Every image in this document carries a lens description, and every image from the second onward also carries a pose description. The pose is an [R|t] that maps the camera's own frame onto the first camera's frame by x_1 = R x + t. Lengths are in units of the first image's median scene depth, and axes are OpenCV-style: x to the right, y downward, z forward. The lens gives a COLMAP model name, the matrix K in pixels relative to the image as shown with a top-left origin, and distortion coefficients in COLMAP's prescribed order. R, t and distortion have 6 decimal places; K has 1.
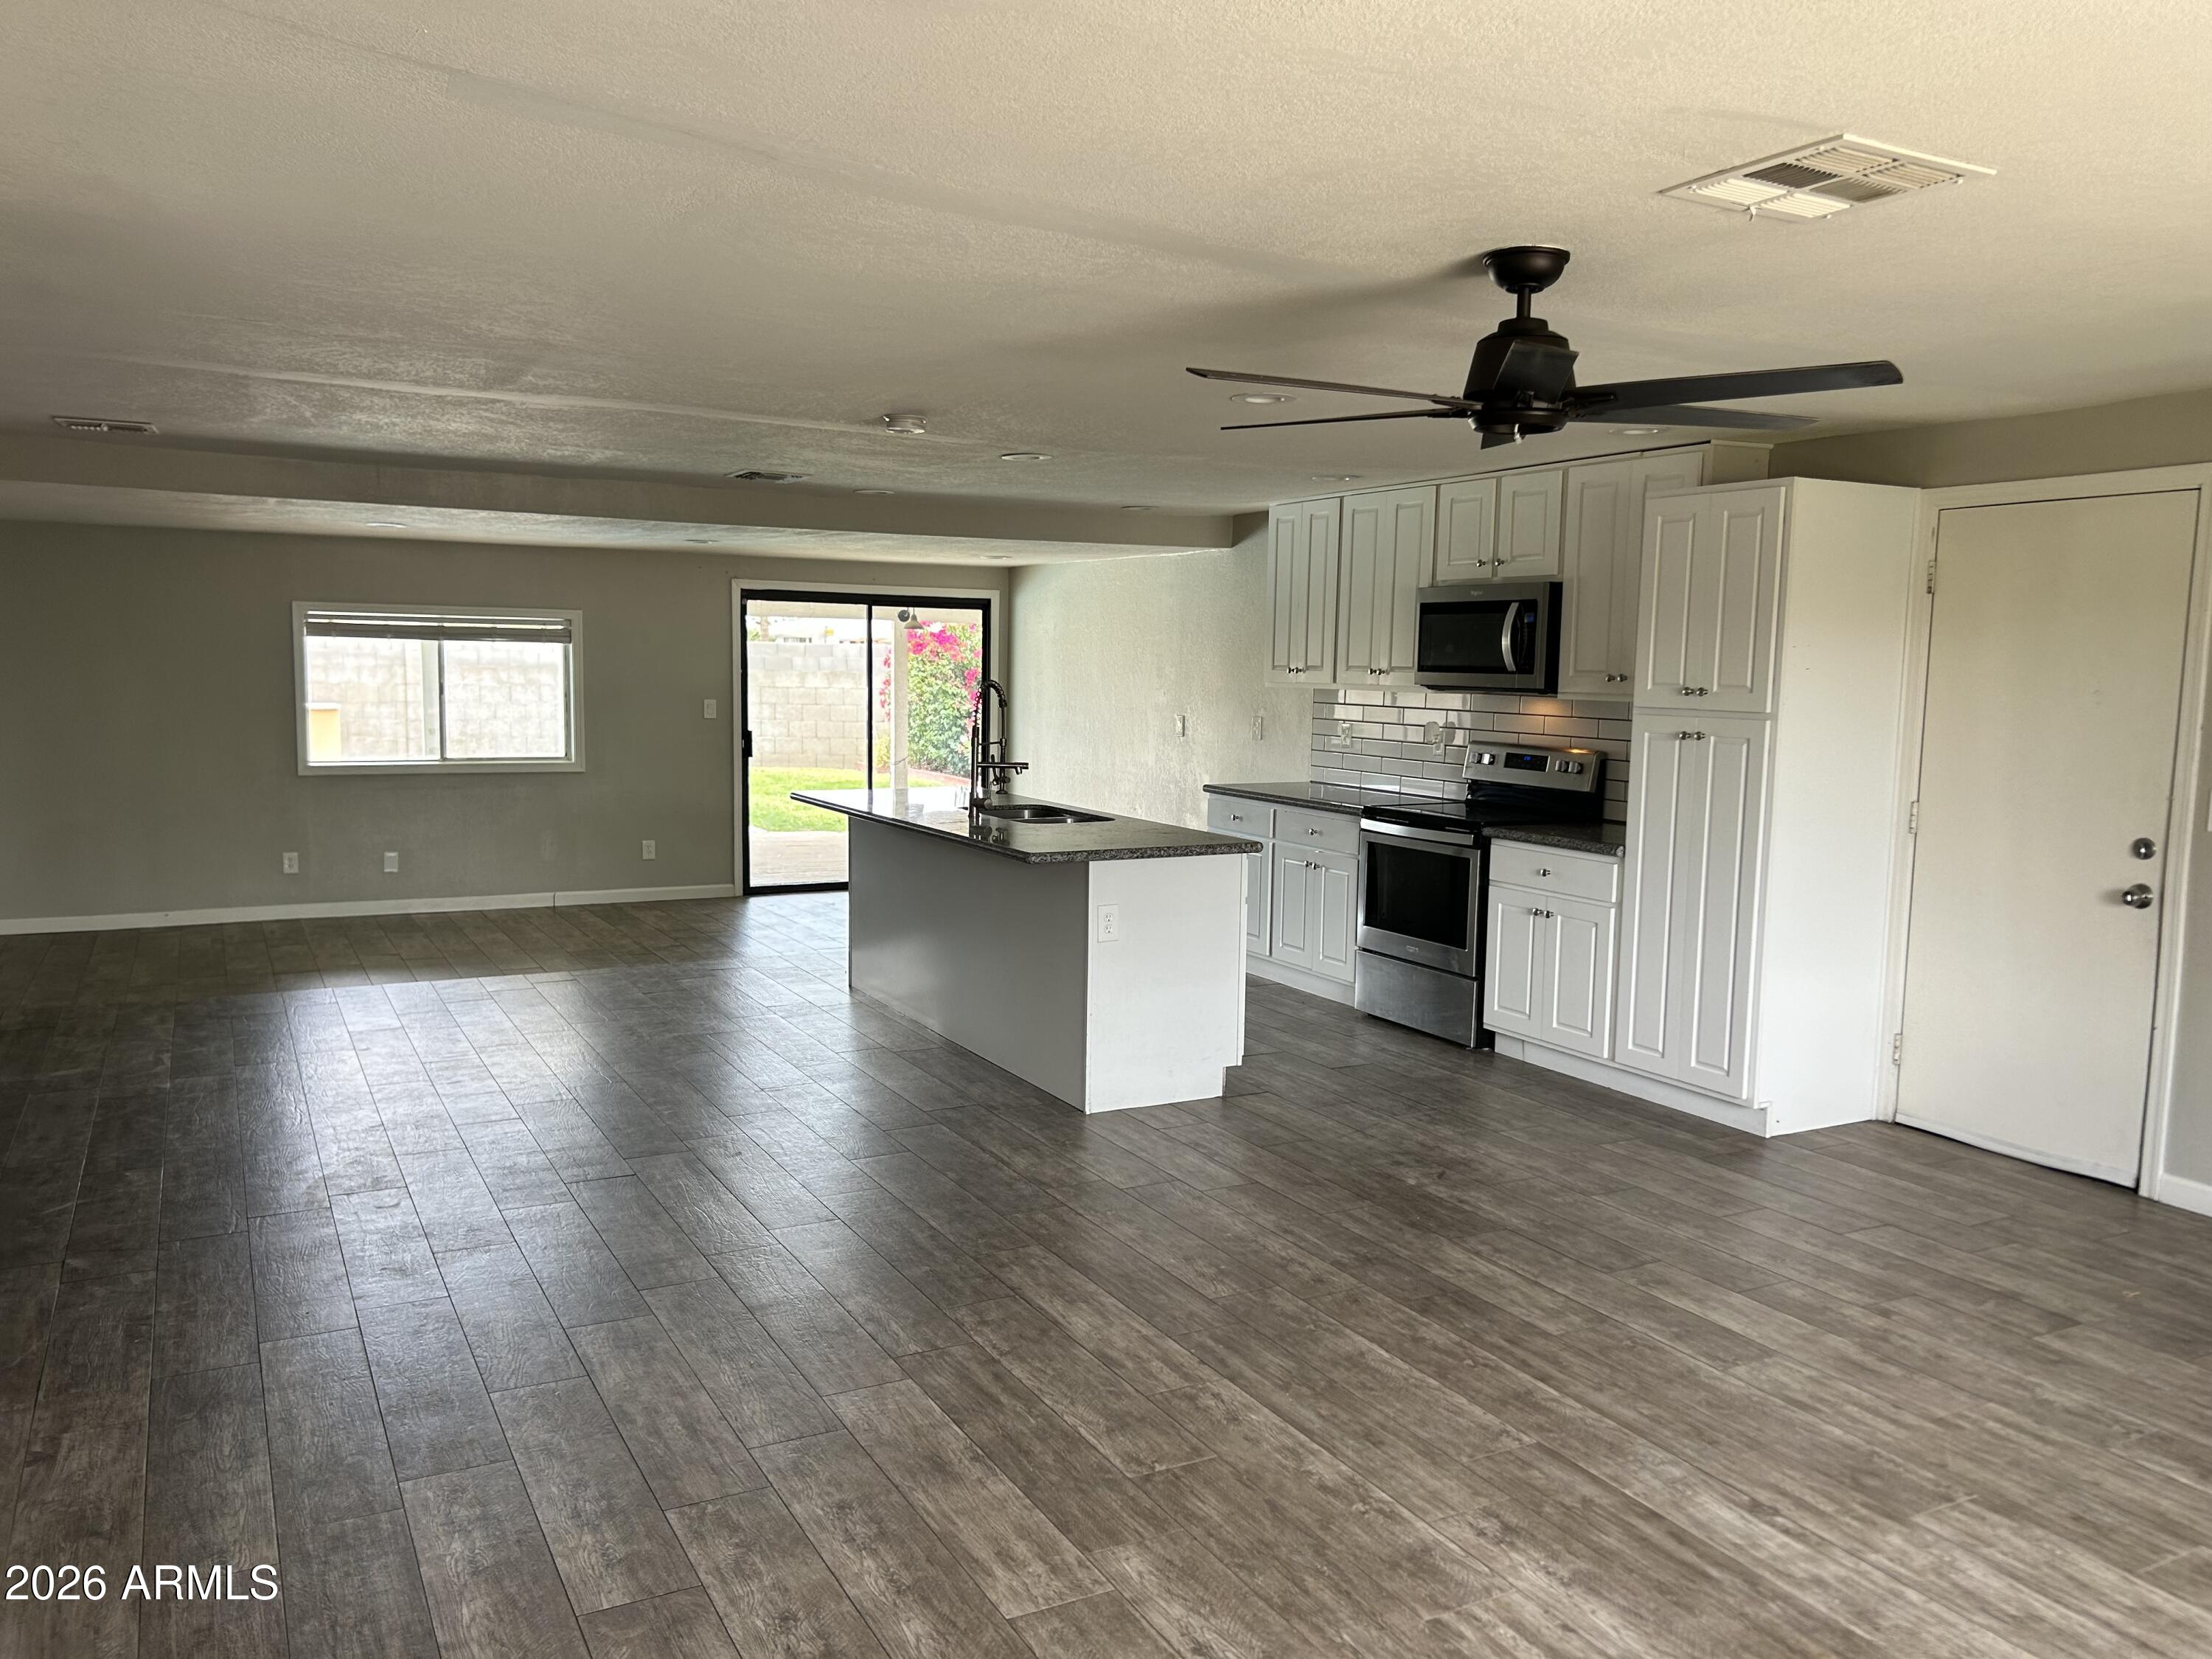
lens RADIAL K [[1666.0, 0, 1104.2], [0, 1666.0, 845.5], [0, 0, 1]] dist [0.064172, -0.079964]
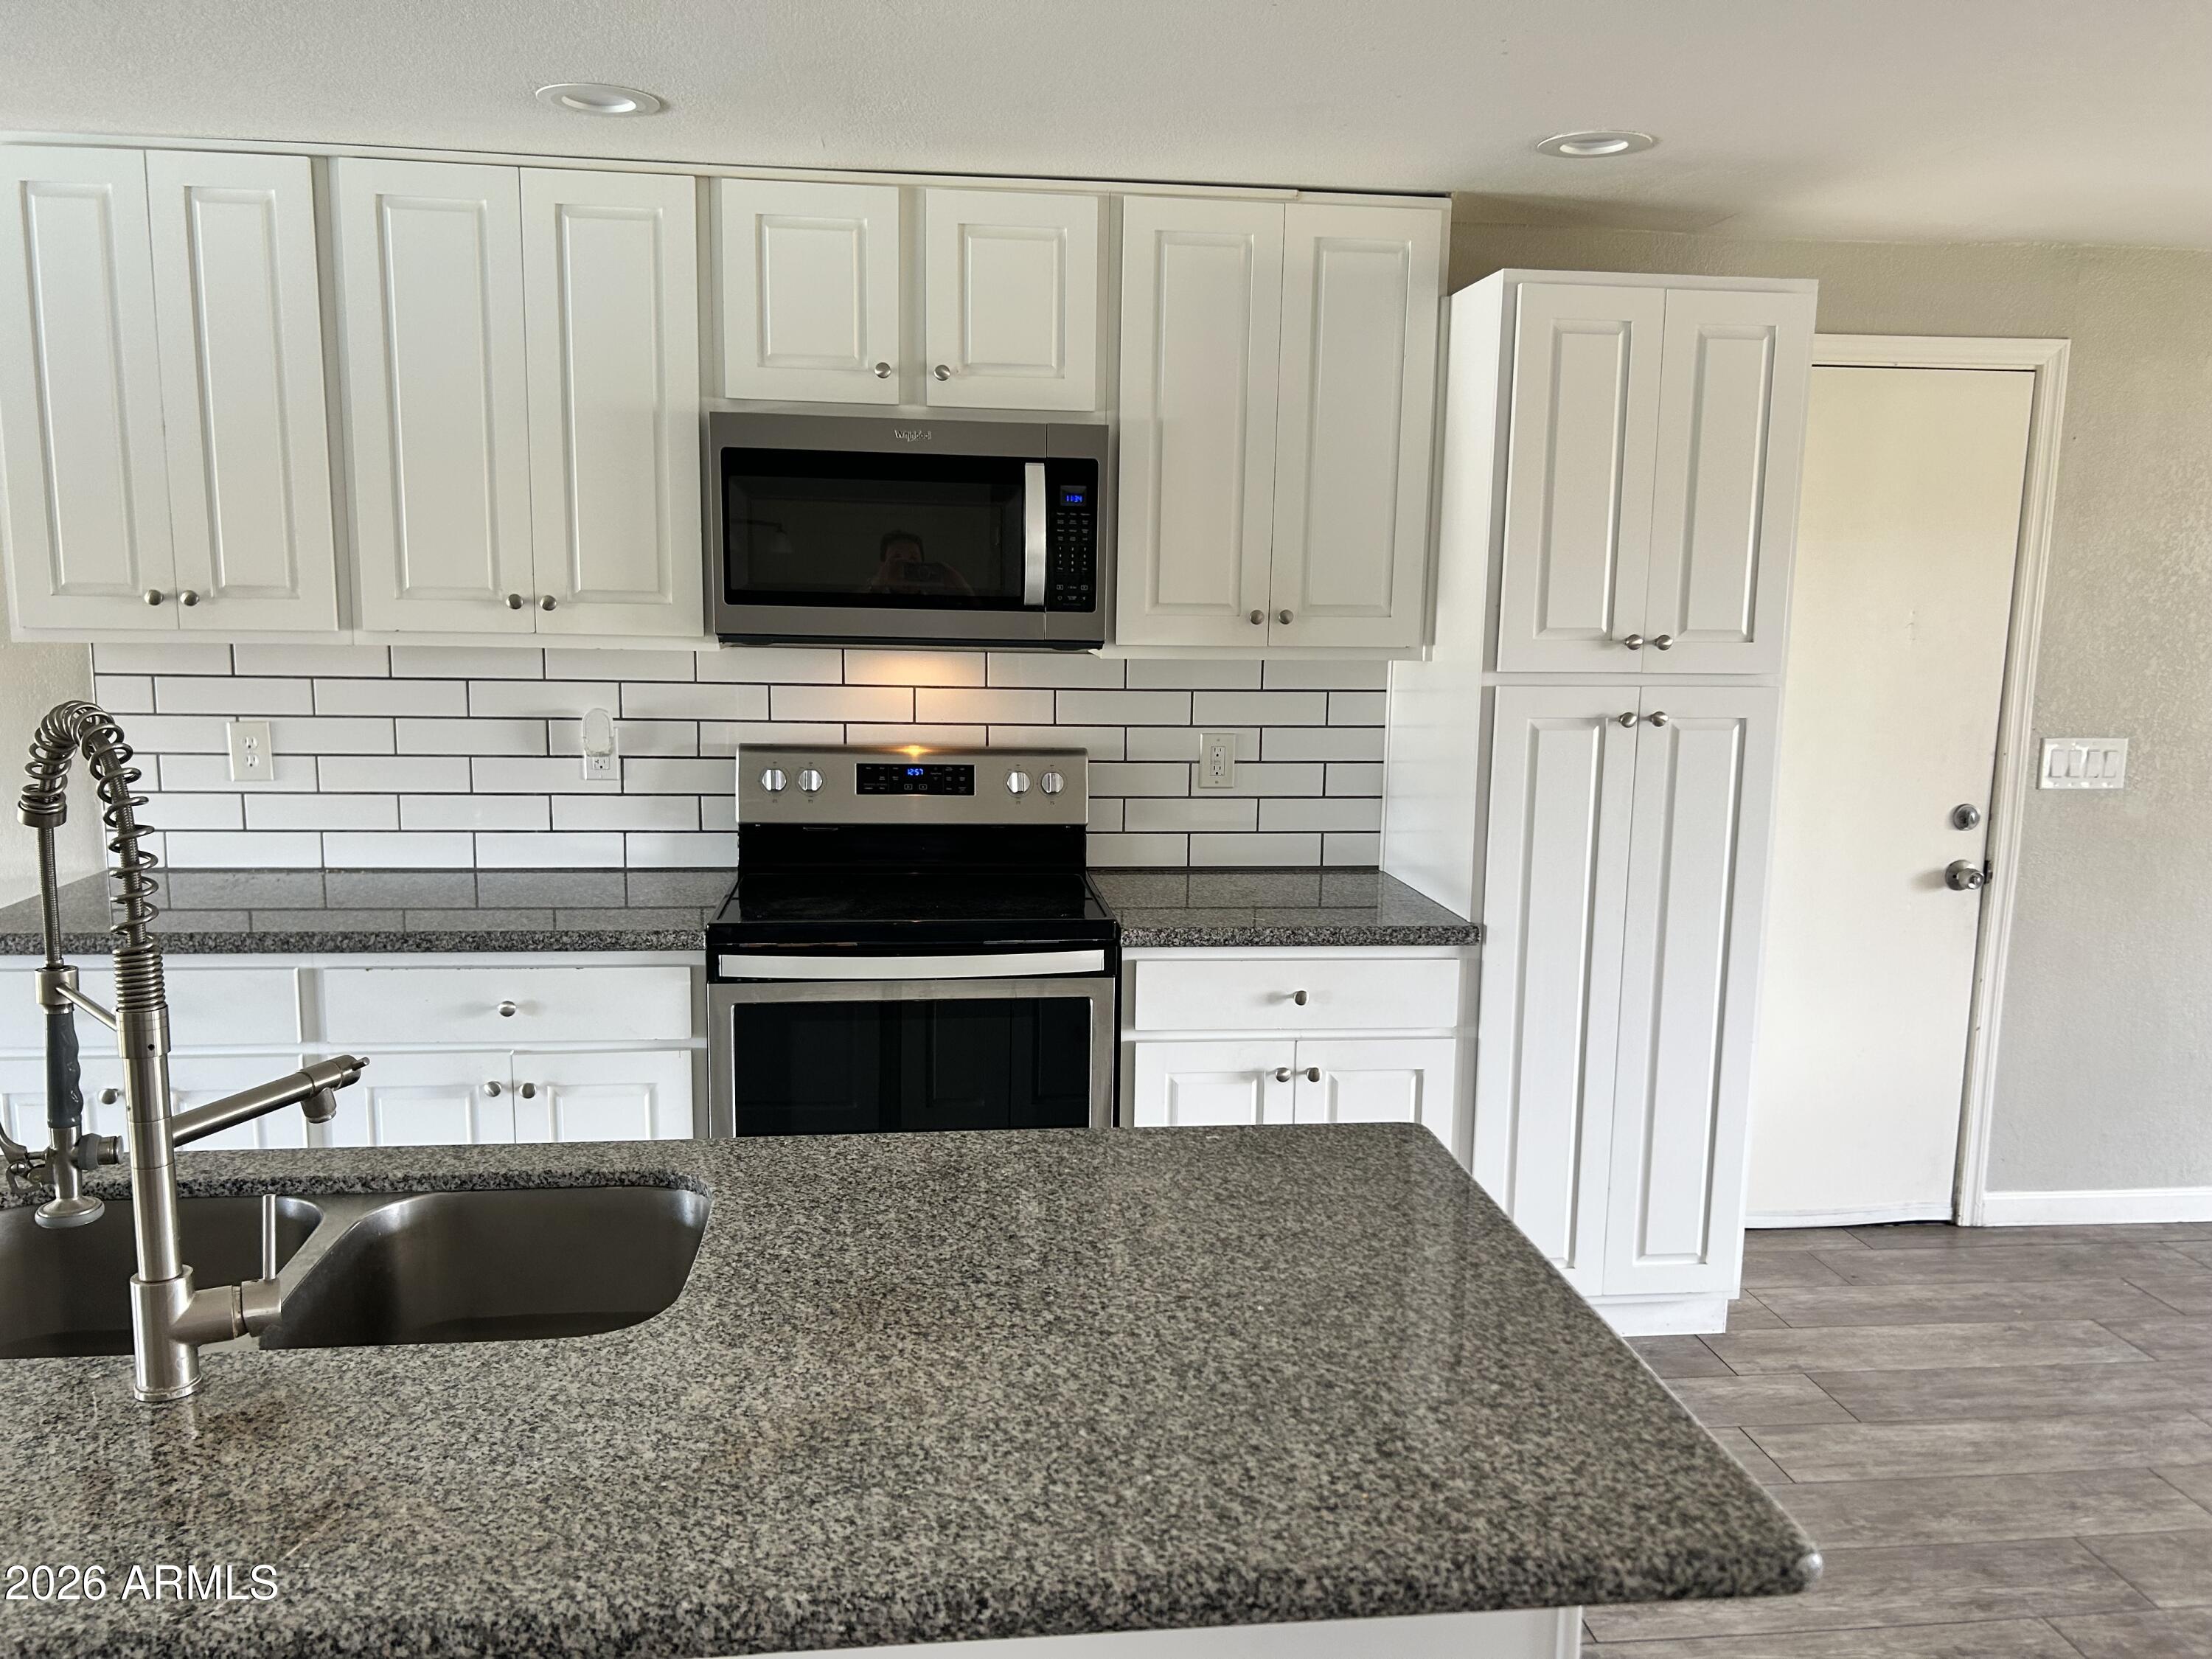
lens RADIAL K [[1666.0, 0, 1104.2], [0, 1666.0, 845.5], [0, 0, 1]] dist [0.064172, -0.079964]
pose [[0.366371, -0.155813, 0.917330, -0.258061], [0.095646, 0.986964, 0.129441, -0.118032], [-0.925540, 0.040315, 0.376498, 0.985947]]
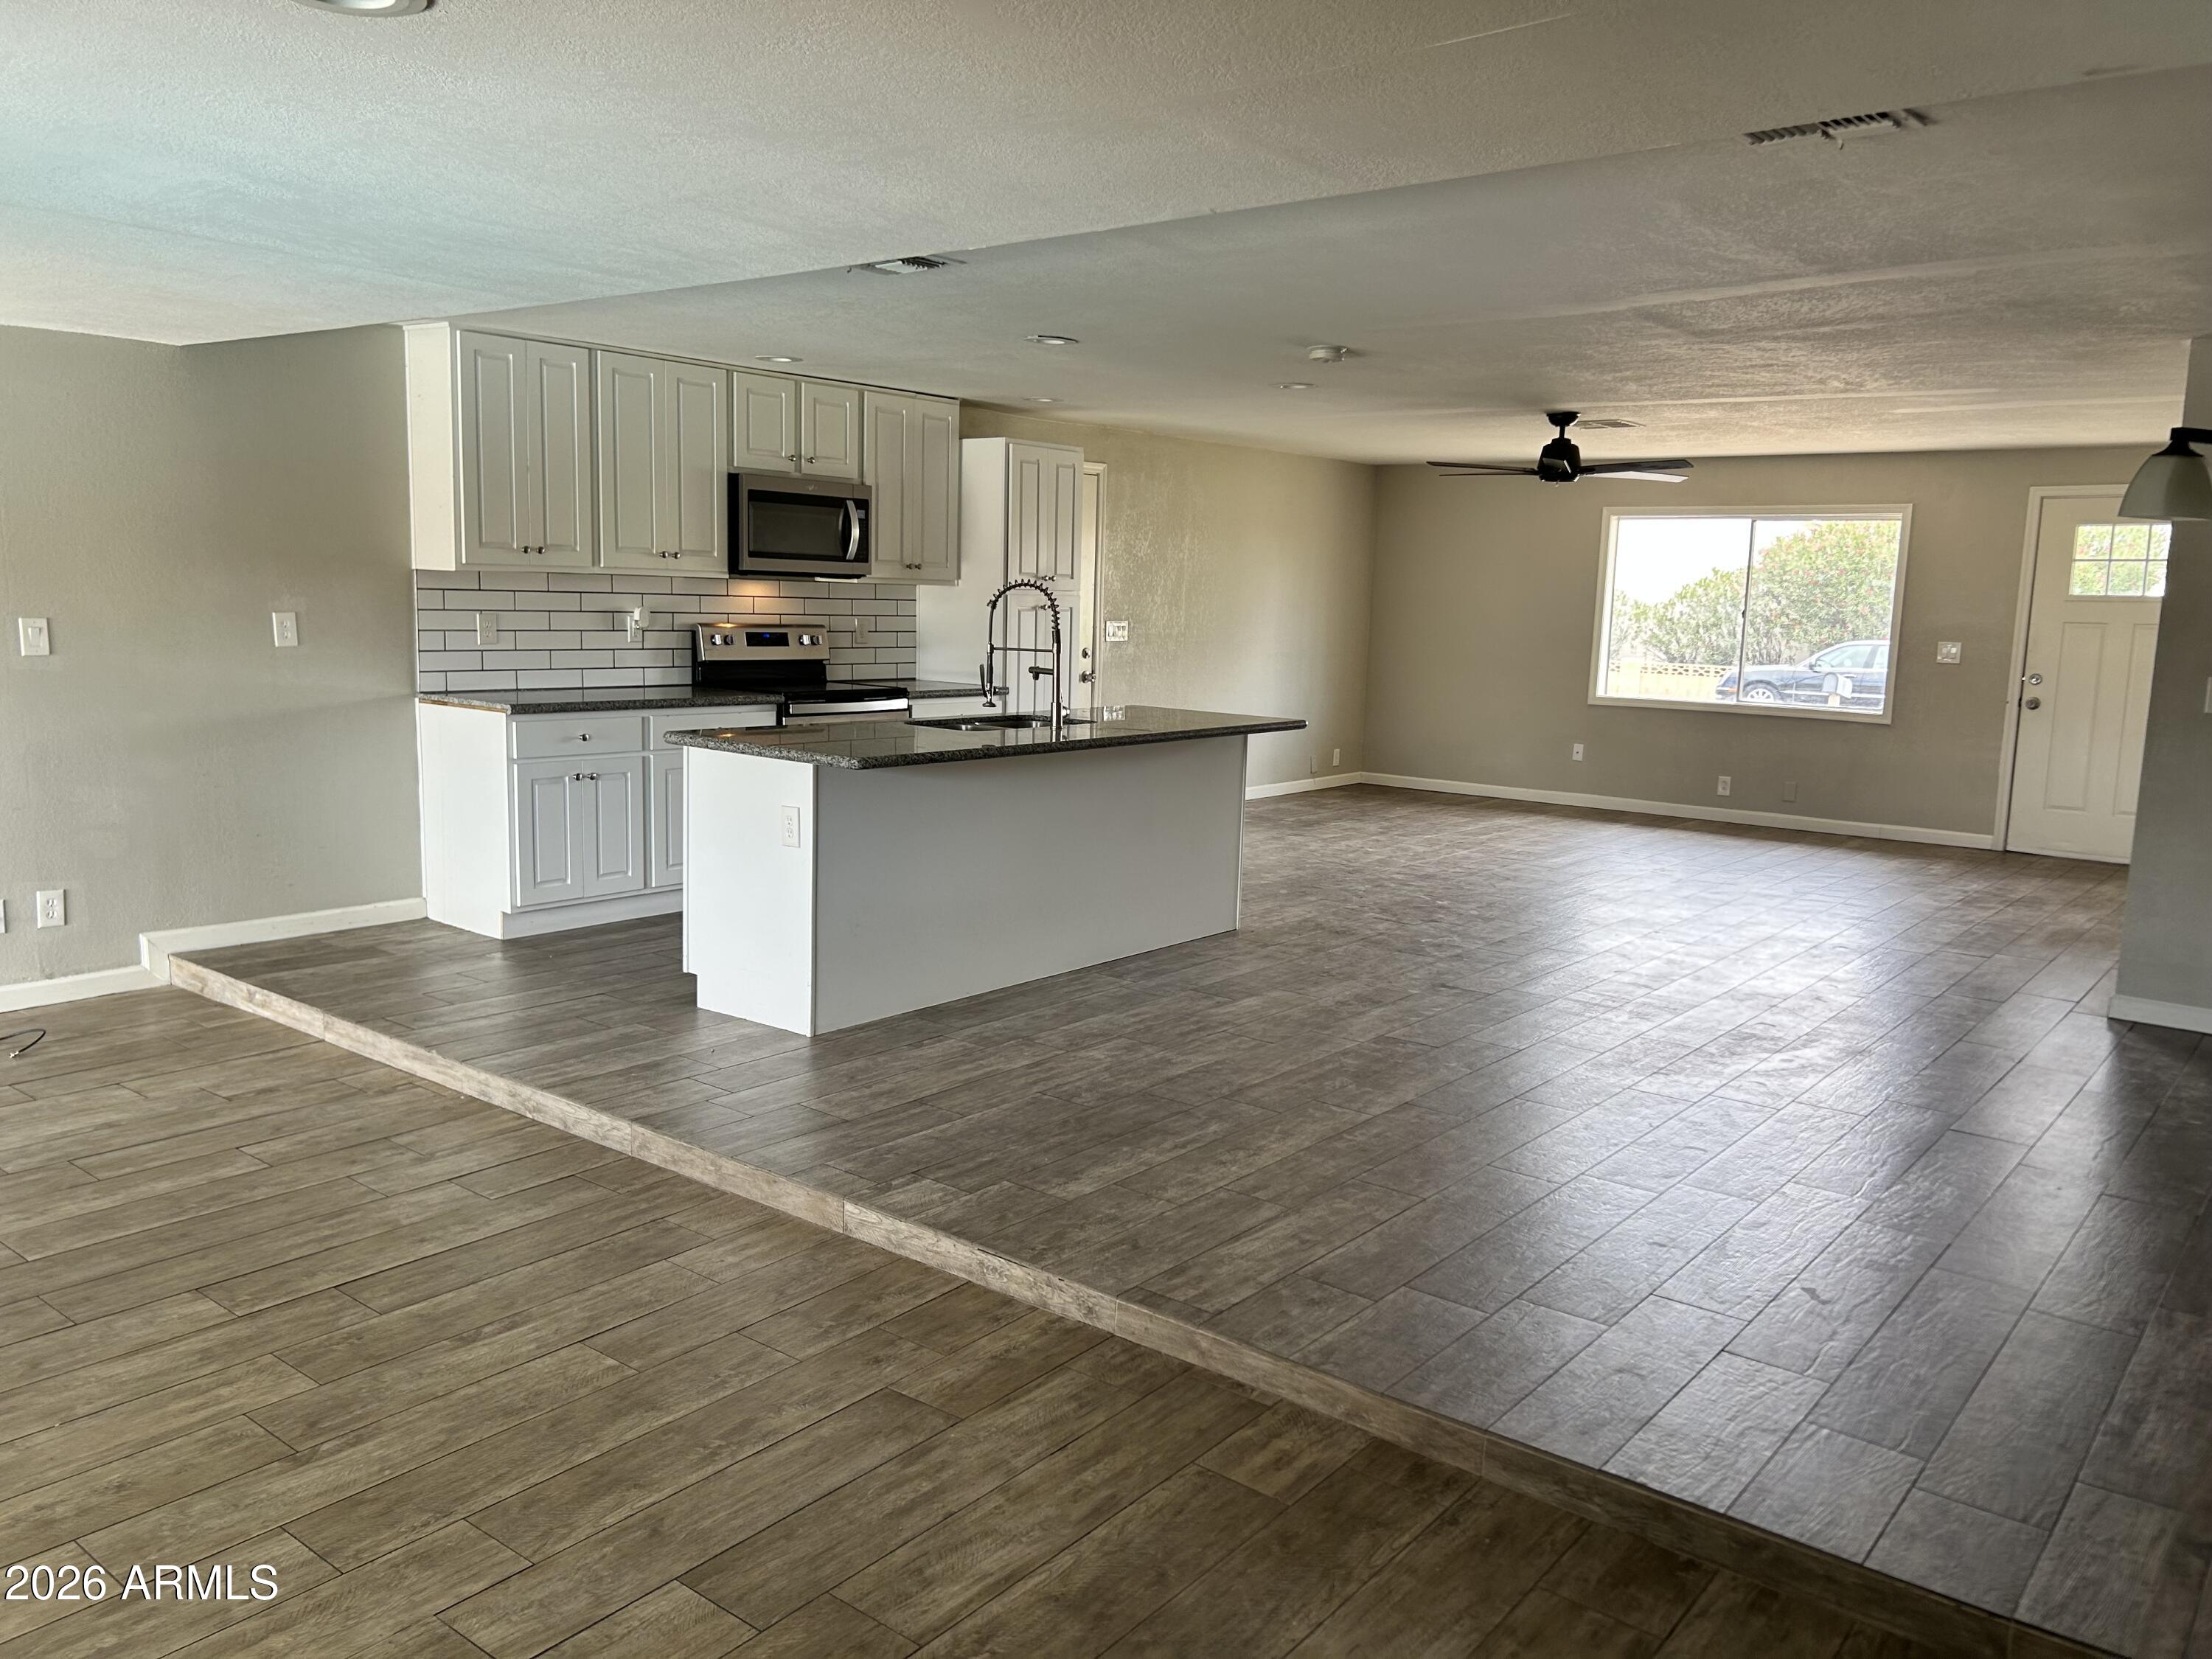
lens RADIAL K [[1666.0, 0, 1104.2], [0, 1666.0, 845.5], [0, 0, 1]] dist [0.064172, -0.079964]
pose [[-0.390629, -0.170964, 0.904533, -1.131078], [0.067134, 0.974695, 0.213218, -0.180575], [-0.918097, 0.144014, -0.369267, 1.599729]]
